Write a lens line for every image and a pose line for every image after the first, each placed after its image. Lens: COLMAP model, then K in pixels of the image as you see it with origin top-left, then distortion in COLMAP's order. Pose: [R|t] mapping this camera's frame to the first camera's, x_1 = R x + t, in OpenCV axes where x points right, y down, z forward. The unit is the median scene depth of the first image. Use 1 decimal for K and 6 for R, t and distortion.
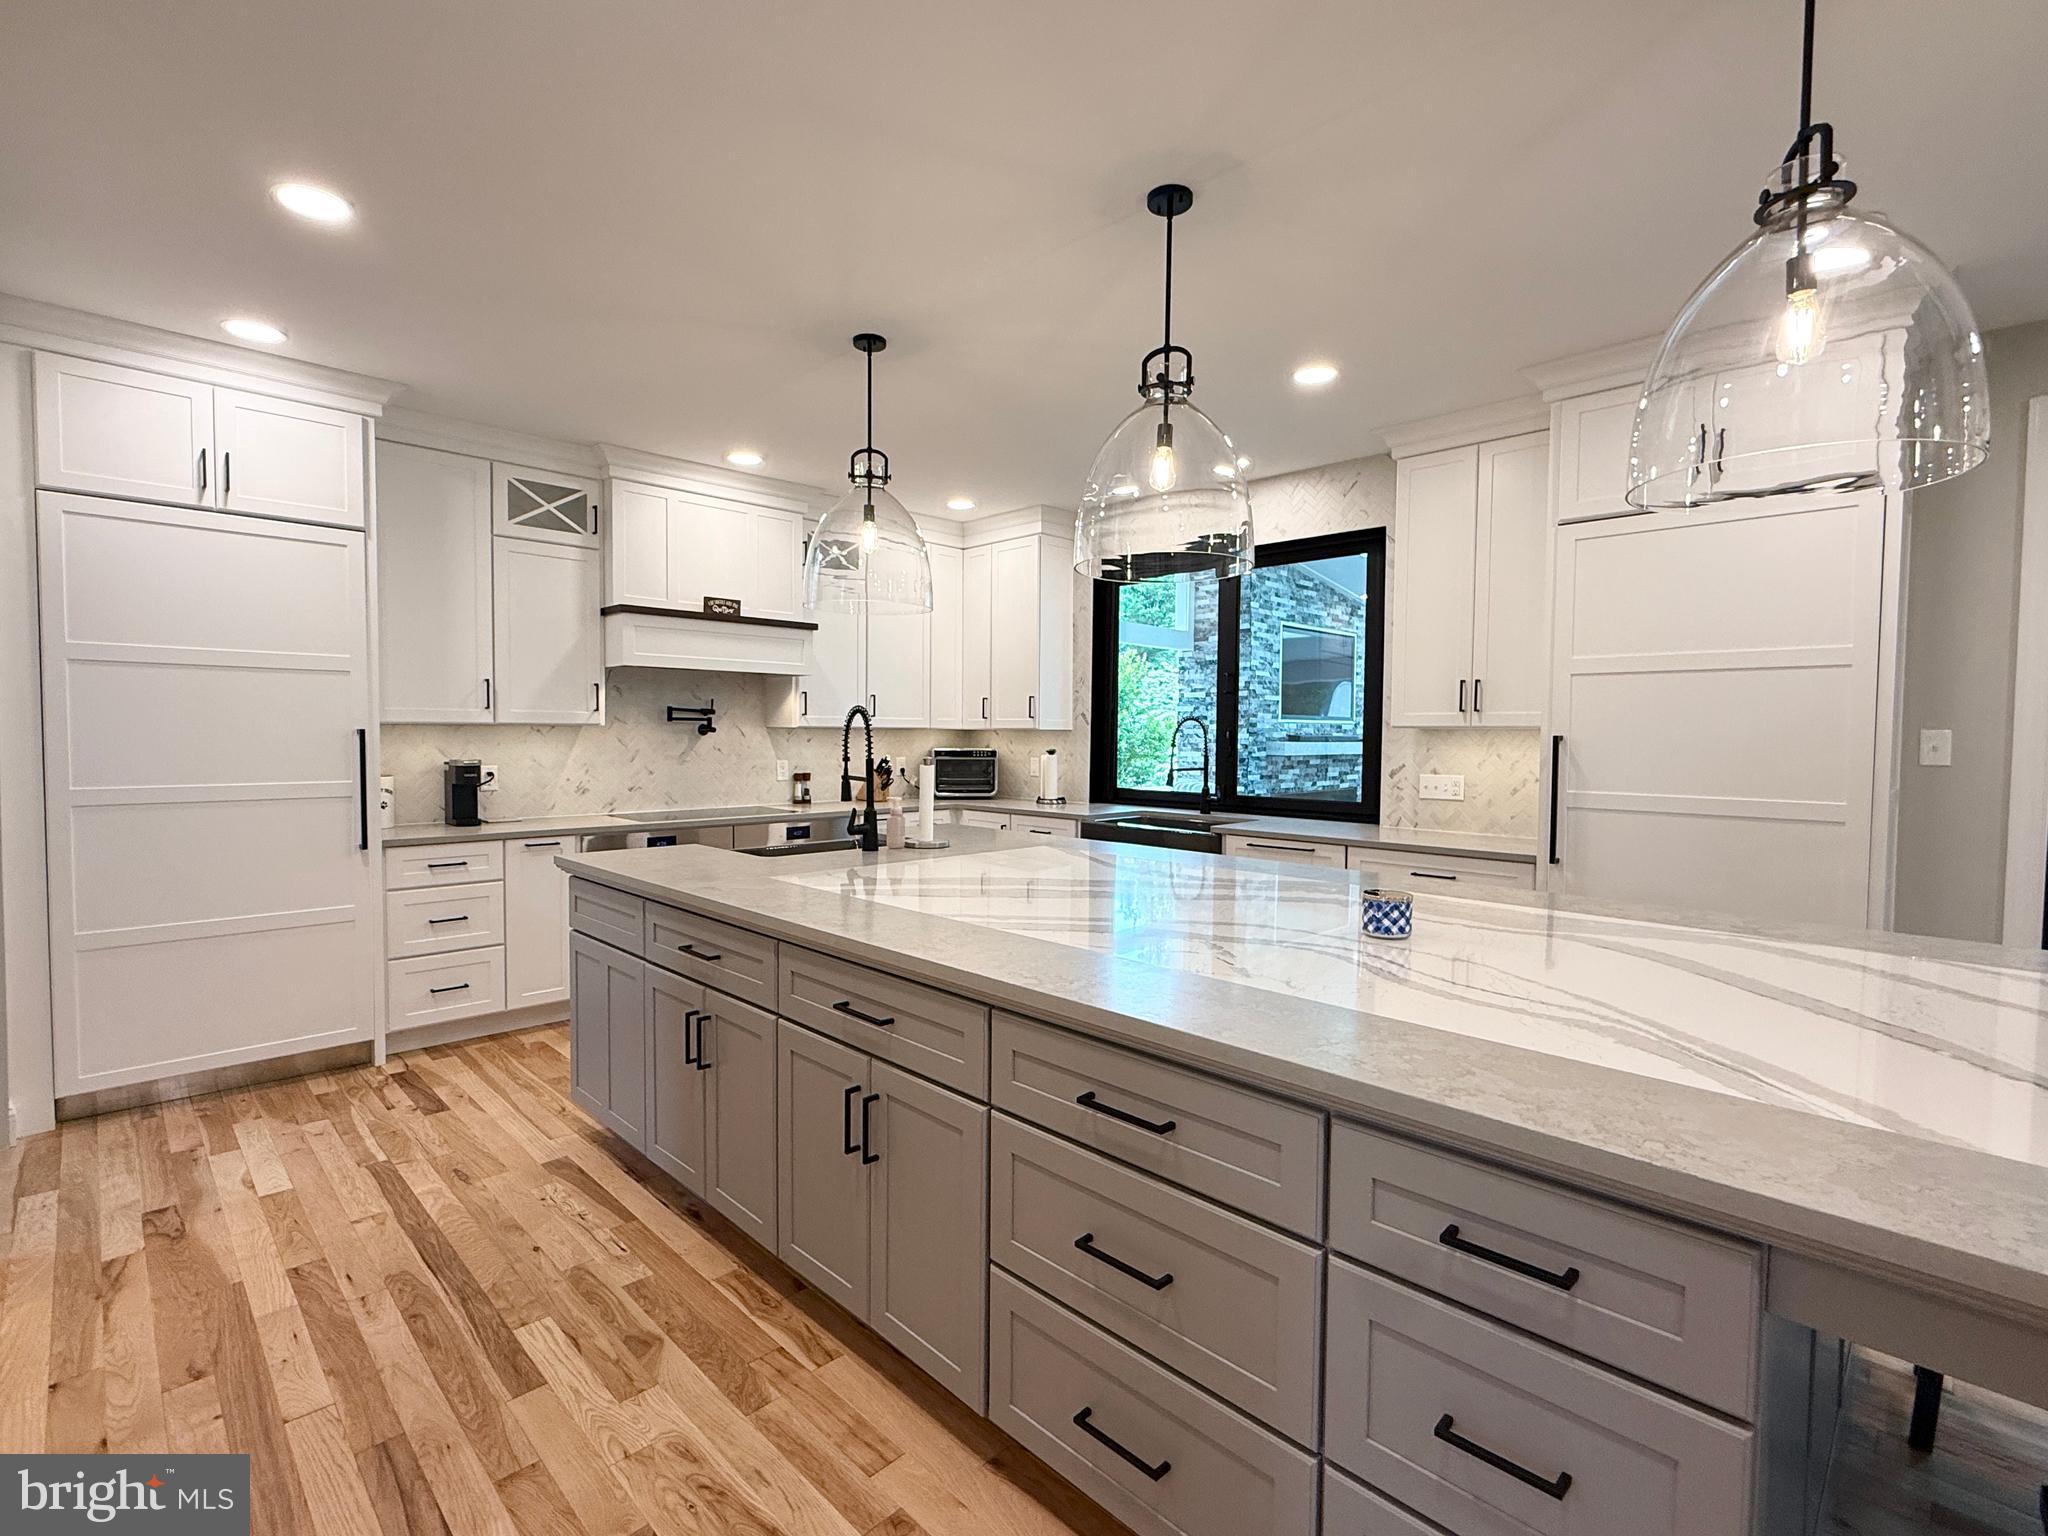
lens RADIAL K [[956.0, 0, 1024.0], [0, 956.0, 768.0], [0, 0, 1]] dist [0.000067, -0.000002]
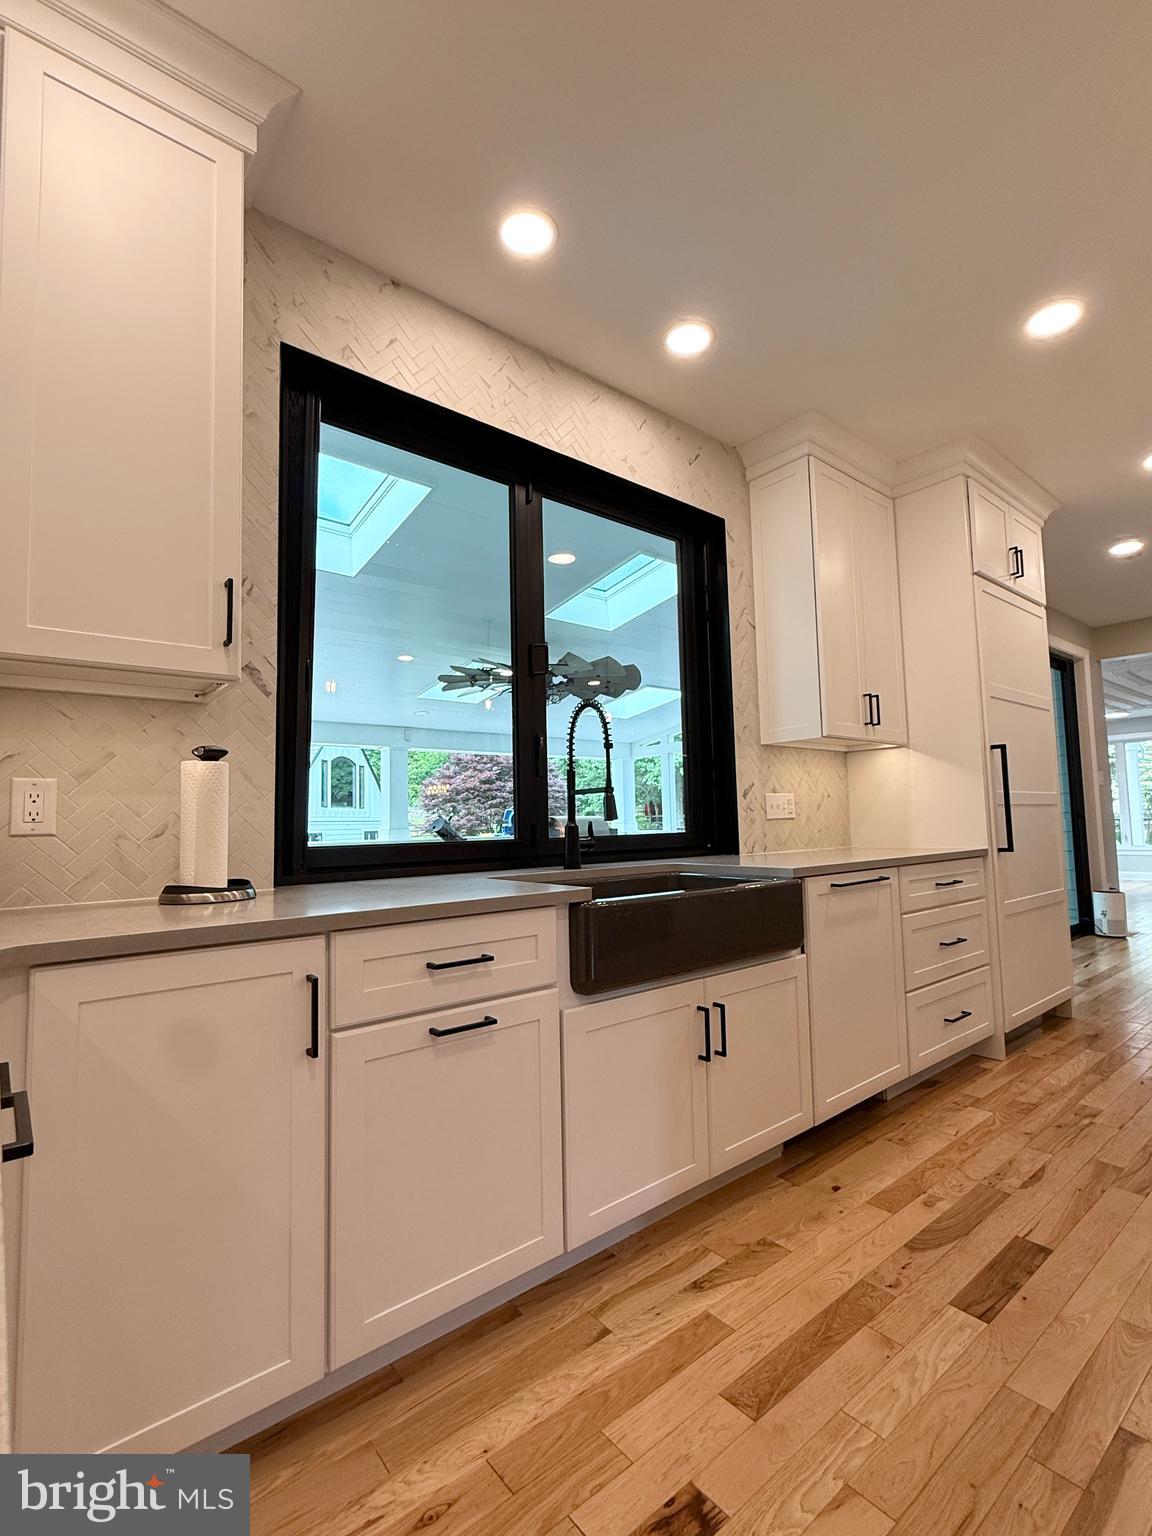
lens RADIAL K [[717.0, 0, 576.0], [0, 717.0, 768.0], [0, 0, 1]] dist [0.000067, -0.000002]
pose [[0.088805, 0.066675, 0.993815, -0.291692], [0.061101, 0.995513, -0.072248, 0.020766], [-0.994173, 0.067139, 0.084332, 1.105903]]
